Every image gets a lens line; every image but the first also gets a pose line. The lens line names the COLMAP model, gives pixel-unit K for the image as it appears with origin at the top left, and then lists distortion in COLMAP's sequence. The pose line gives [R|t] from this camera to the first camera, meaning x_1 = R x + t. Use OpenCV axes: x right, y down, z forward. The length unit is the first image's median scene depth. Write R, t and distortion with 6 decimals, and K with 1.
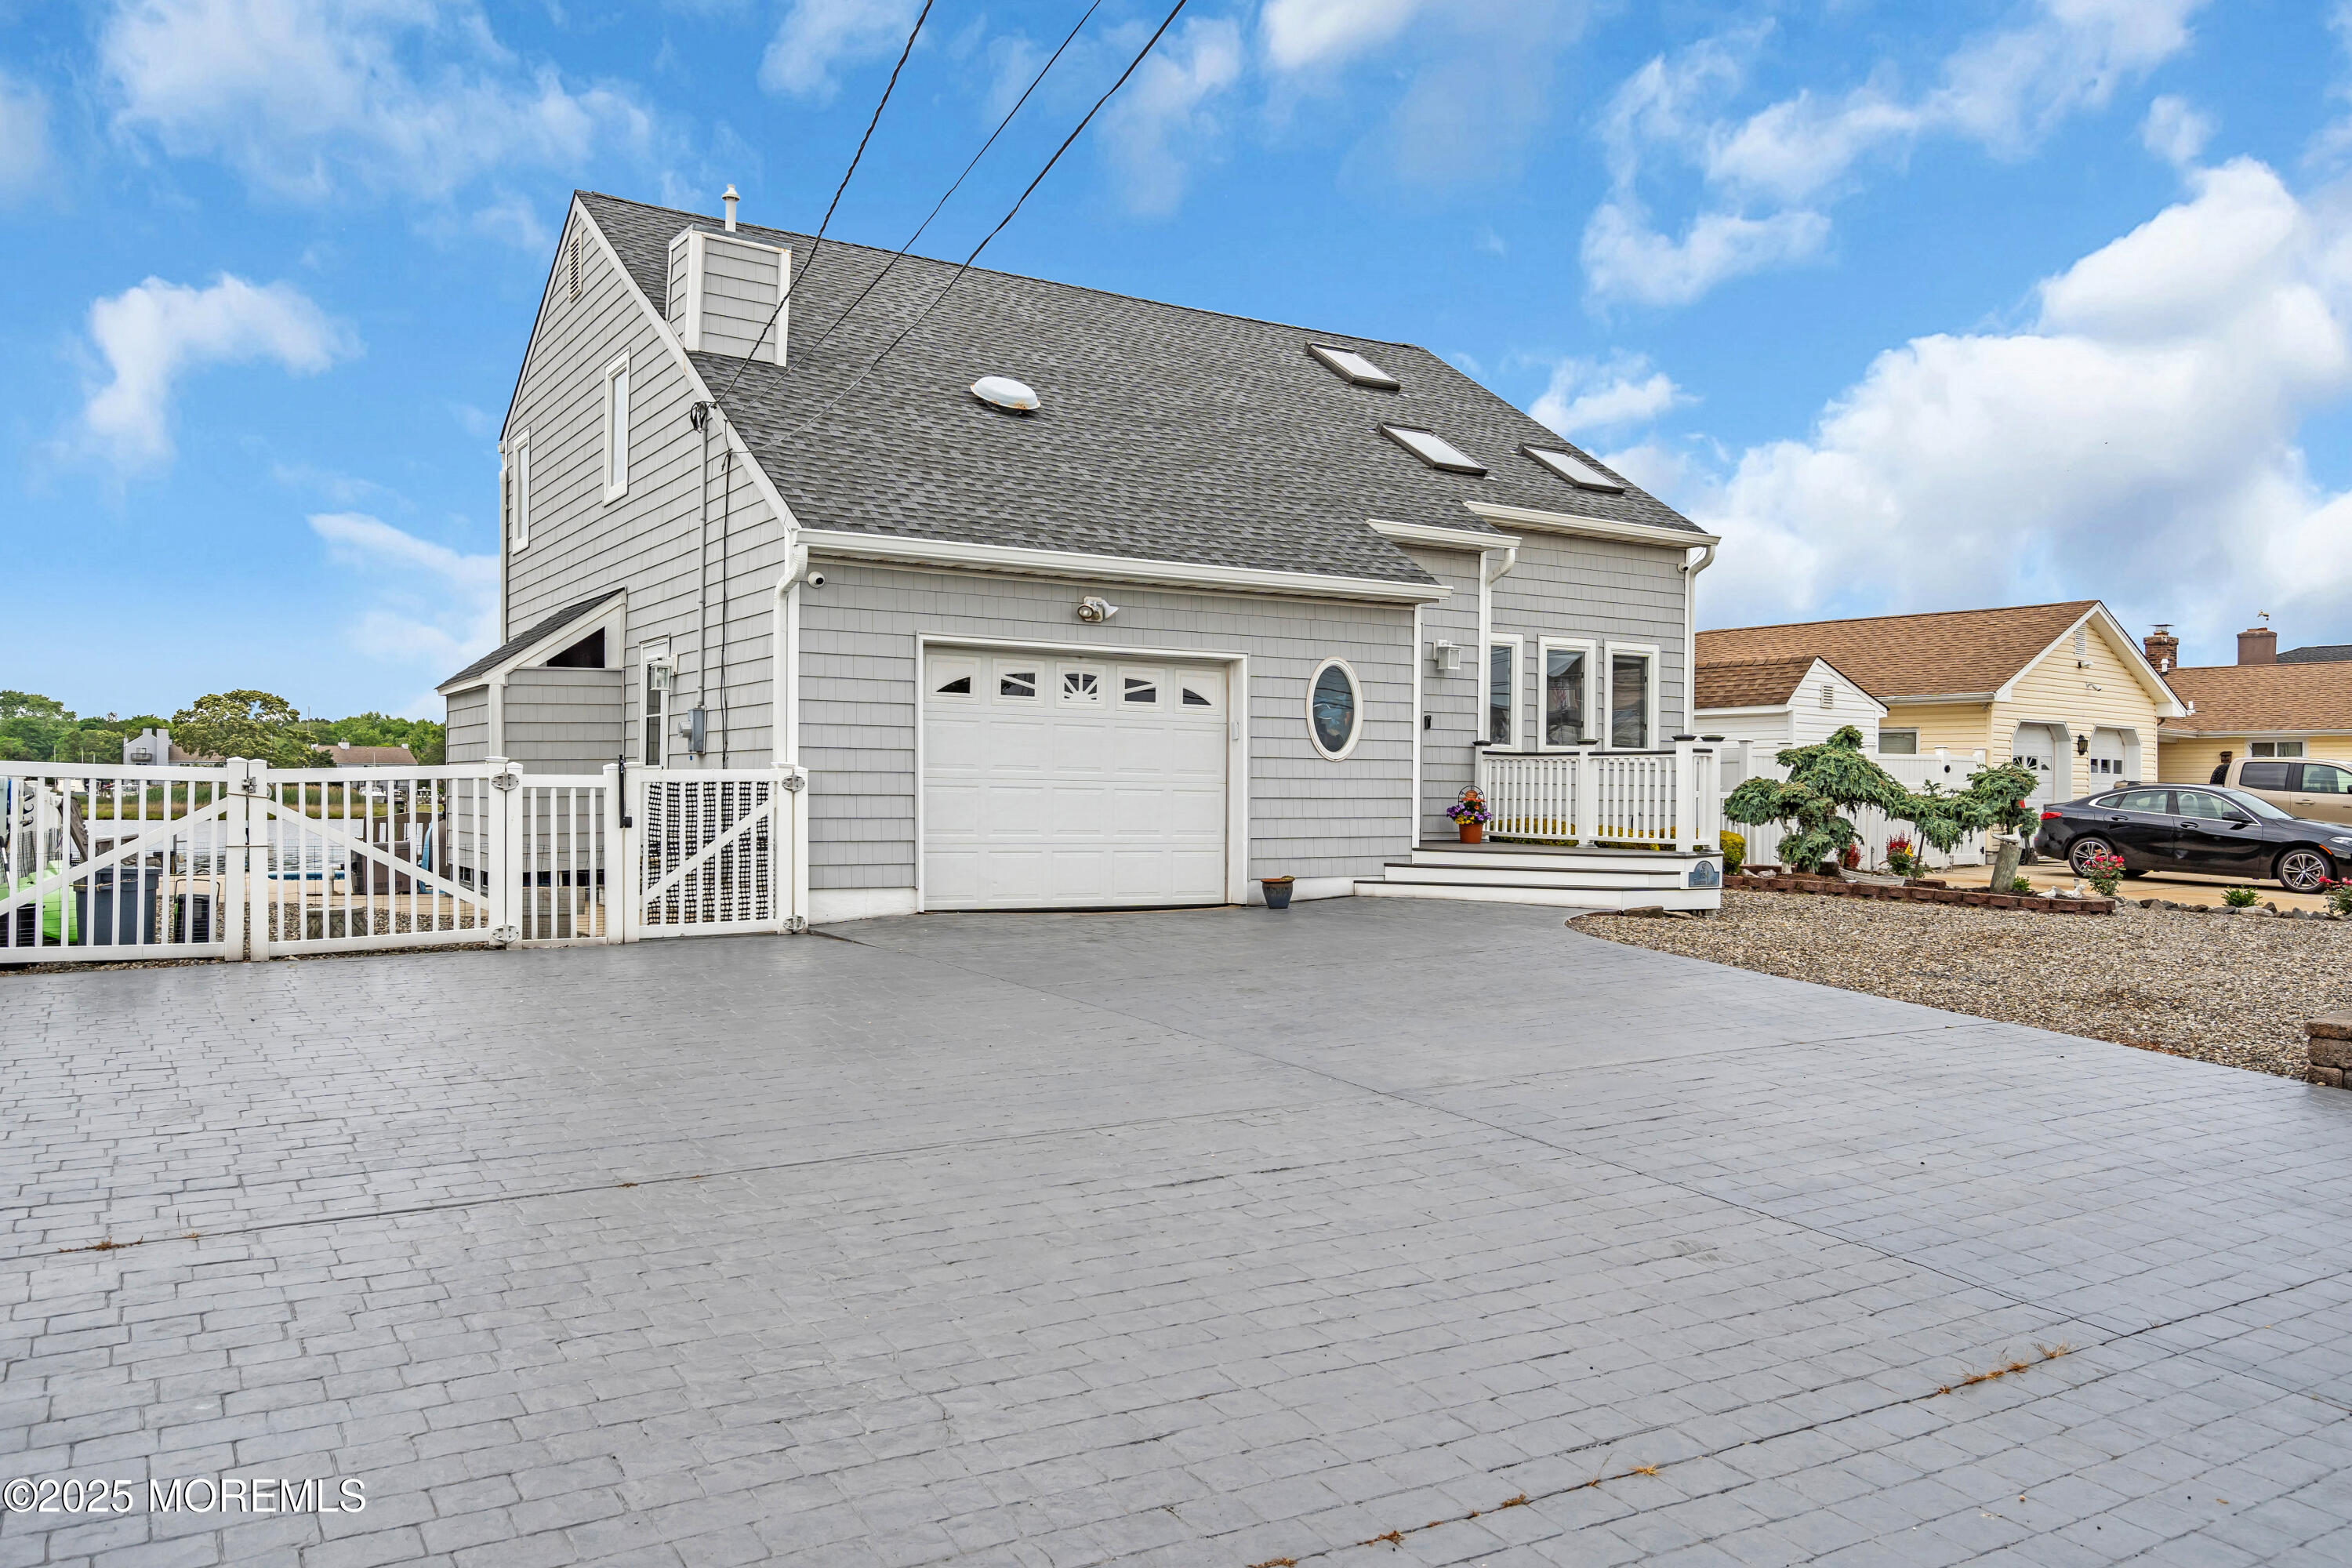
lens RADIAL K [[1716.9, 0, 1165.0], [0, 1716.9, 783.4], [0, 0, 1]] dist [0.010375, -0.008500]
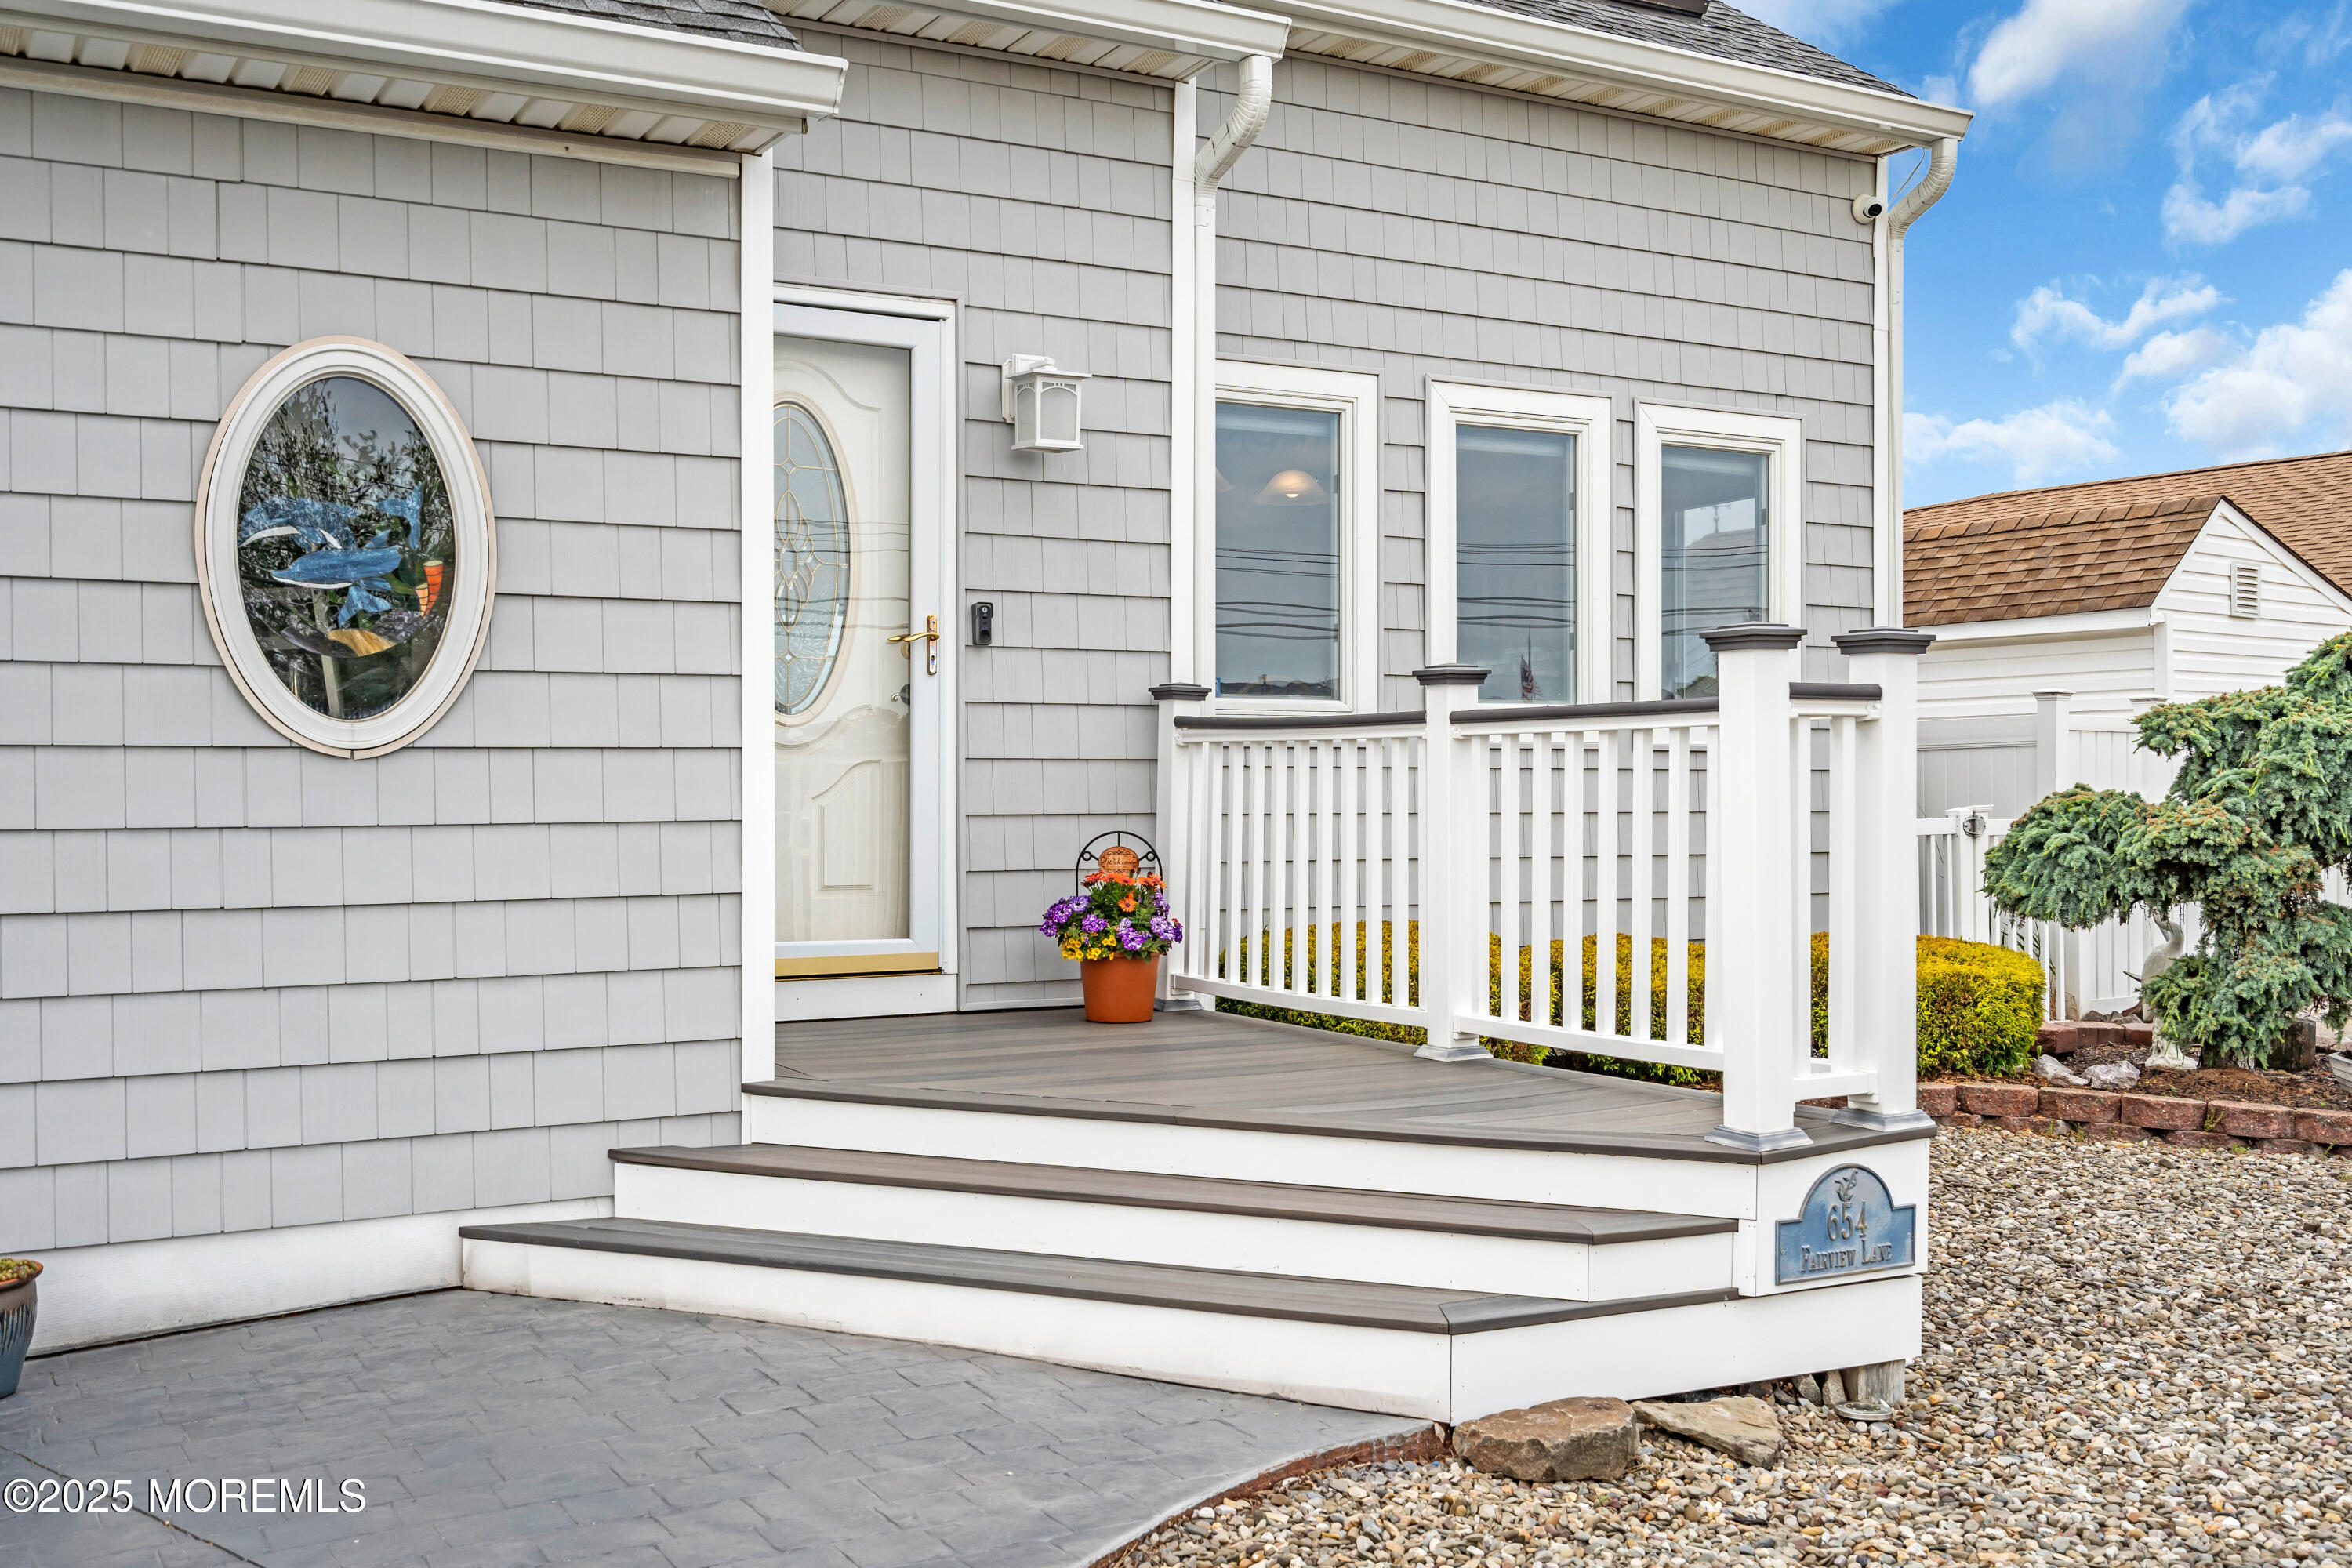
lens RADIAL K [[2340.1, 0, 1162.6], [0, 2340.1, 794.0], [0, 0, 1]] dist [0.000234, 0.000000]
pose [[0.998942, -0.011076, -0.044628, 0.226869], [0.011233, 0.999932, 0.003275, -0.007219], [0.044589, -0.003773, 0.998998, 0.653190]]
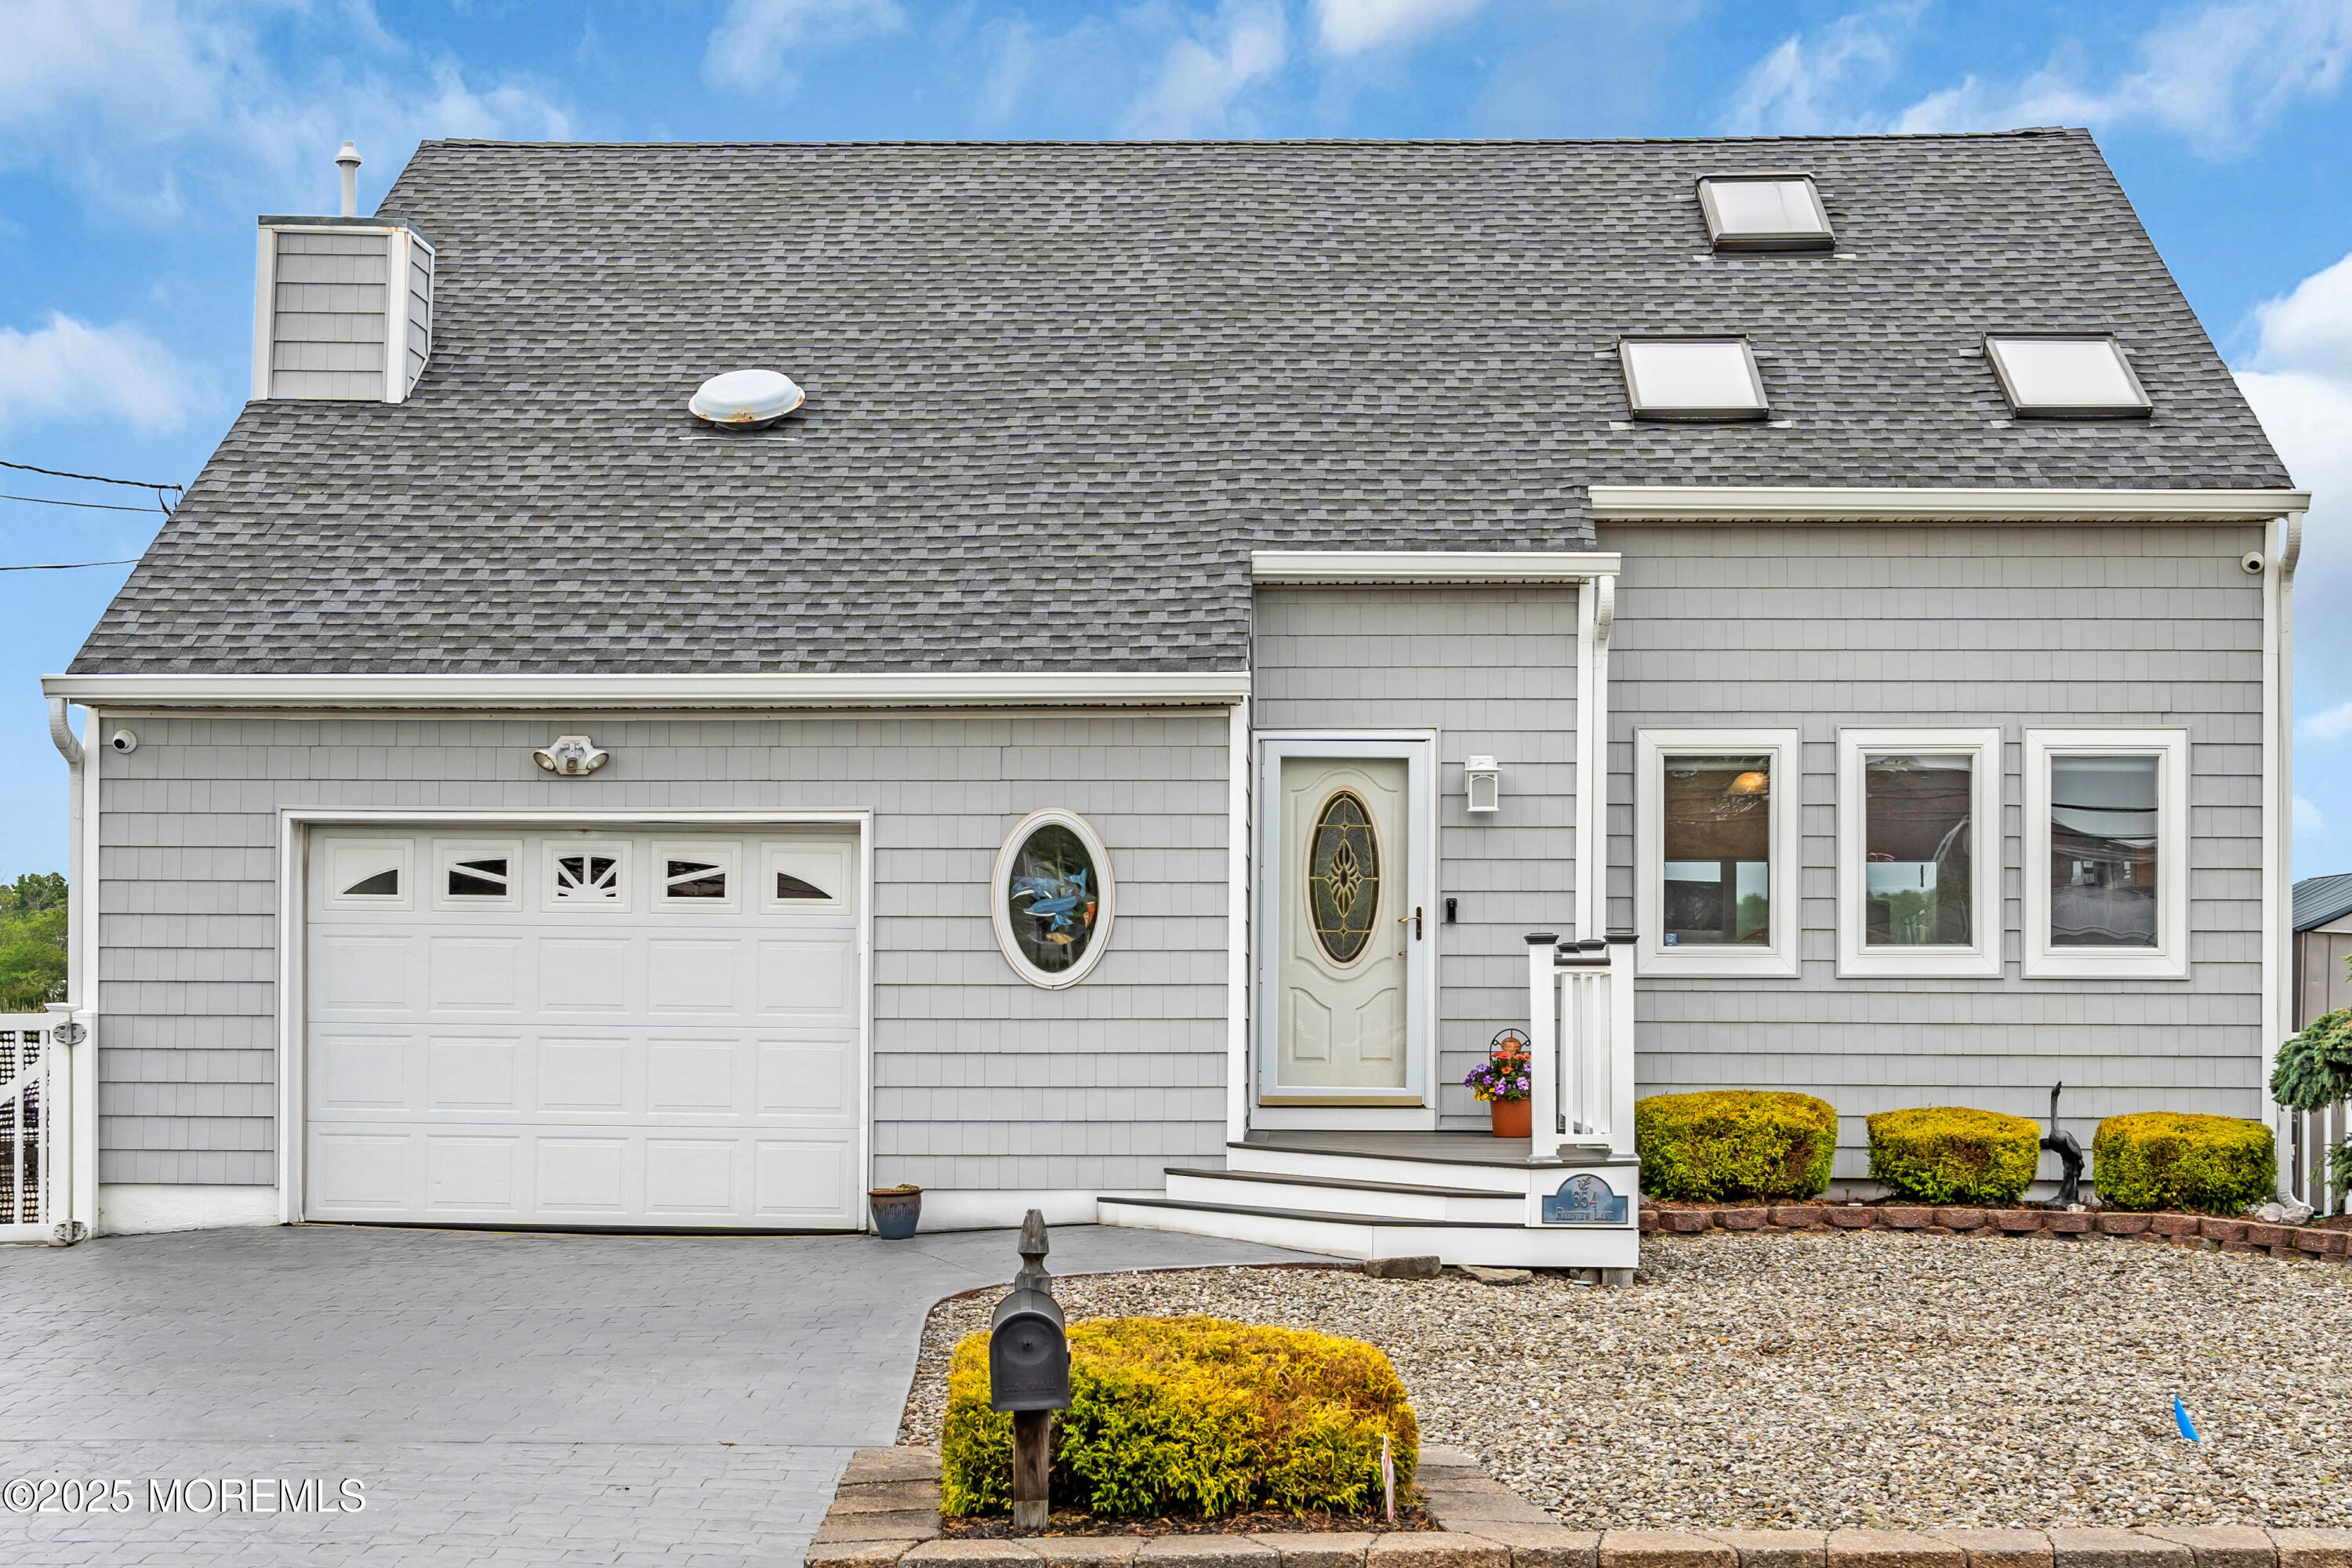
lens RADIAL K [[3571.6, 0, 1171.3], [0, 3571.6, 902.3], [0, 0, 1]] dist [-0.007869, 0.000000]
pose [[0.826994, -0.022565, -0.561758, 0.790656], [0.005638, 0.999477, -0.031847, -0.003544], [0.562183, 0.023171, 0.826688, 0.029277]]
